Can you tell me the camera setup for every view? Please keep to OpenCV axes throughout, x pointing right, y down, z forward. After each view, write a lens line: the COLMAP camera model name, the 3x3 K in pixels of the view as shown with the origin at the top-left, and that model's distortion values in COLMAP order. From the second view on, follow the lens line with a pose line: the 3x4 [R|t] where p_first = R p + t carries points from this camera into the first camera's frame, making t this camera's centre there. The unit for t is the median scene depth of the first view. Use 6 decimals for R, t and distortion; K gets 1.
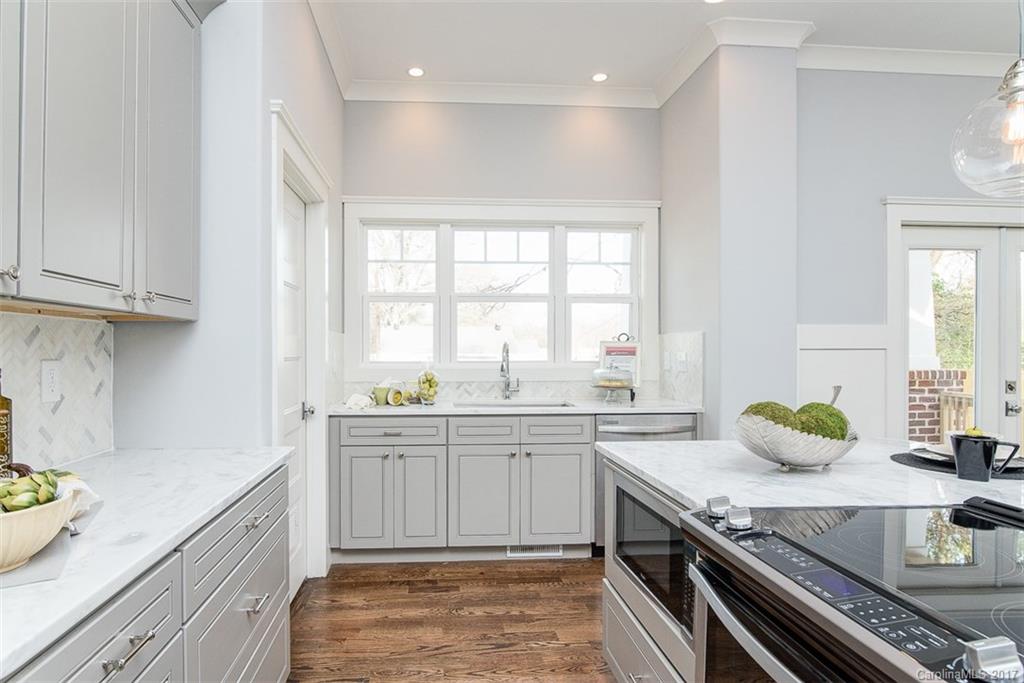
lens RADIAL K [[552.7, 0, 471.0], [0, 552.7, 346.2], [0, 0, 1]] dist [0.001176, -0.000071]
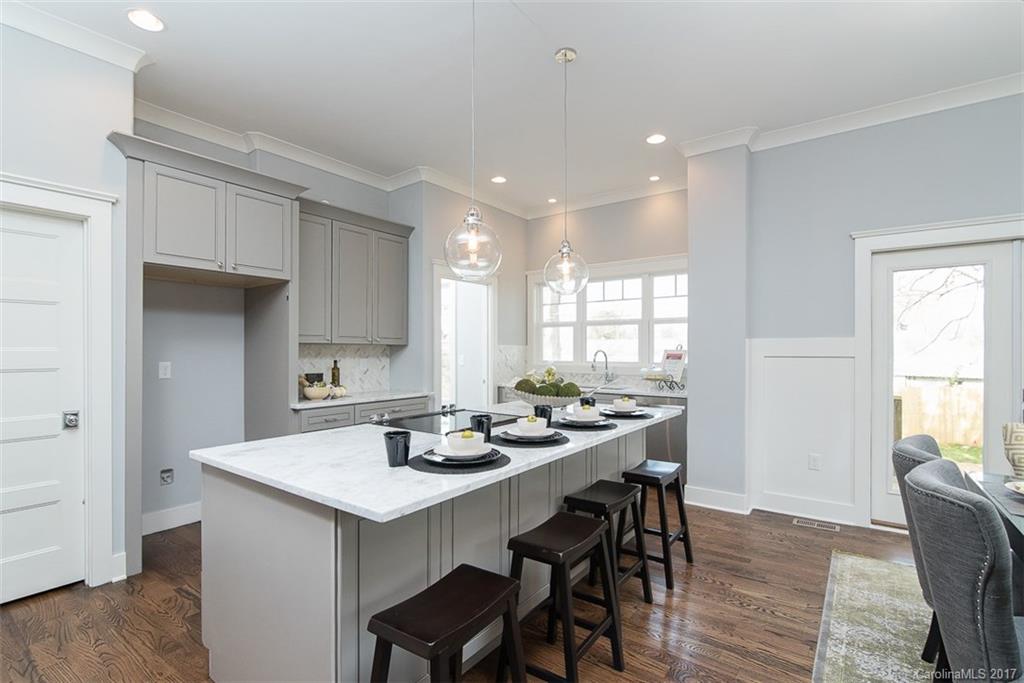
lens RADIAL K [[485.1, 0, 513.9], [0, 485.1, 348.7], [0, 0, 1]] dist [0.001038, 0.000245]
pose [[0.763381, 0.000504, -0.645949, 0.779431], [0.001145, 0.999997, 0.002134, -0.015329], [0.645948, -0.002369, 0.763378, -0.272430]]
